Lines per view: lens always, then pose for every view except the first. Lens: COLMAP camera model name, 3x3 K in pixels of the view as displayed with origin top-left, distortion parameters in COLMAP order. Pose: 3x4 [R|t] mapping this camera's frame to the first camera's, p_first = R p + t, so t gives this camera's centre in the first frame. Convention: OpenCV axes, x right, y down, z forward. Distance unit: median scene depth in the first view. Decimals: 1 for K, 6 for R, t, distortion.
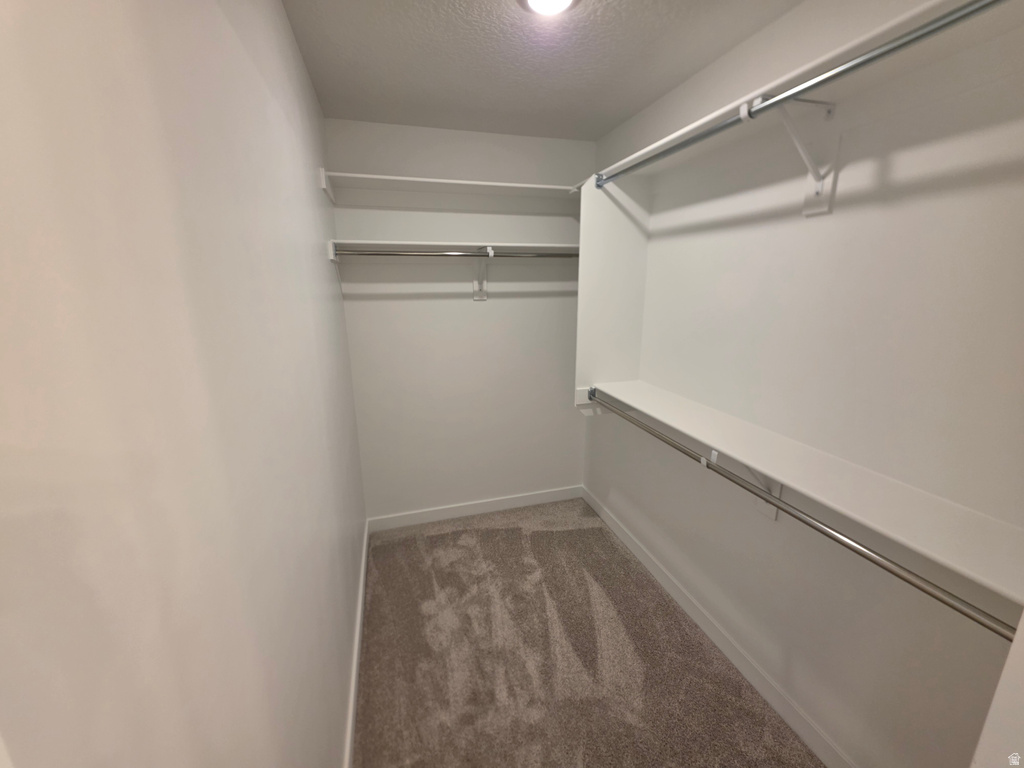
lens RADIAL K [[408.1, 0, 511.9], [0, 408.1, 383.4], [0, 0, 1]] dist [-0.002431, -0.000023]
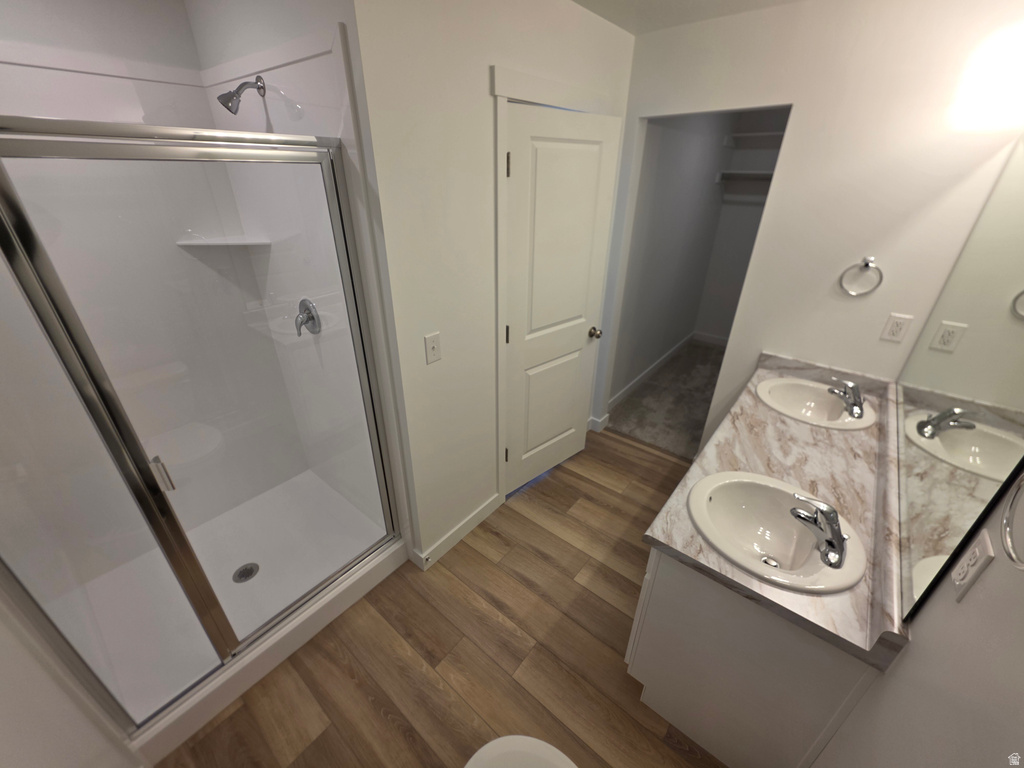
lens RADIAL K [[408.1, 0, 512.8], [0, 408.1, 384.3], [0, 0, 1]] dist [-0.002431, -0.000023]
pose [[0.558950, 0.391679, -0.730864, 0.881904], [-0.229038, 0.920044, 0.317899, 0.220219], [0.796942, -0.010294, 0.603968, -1.082101]]
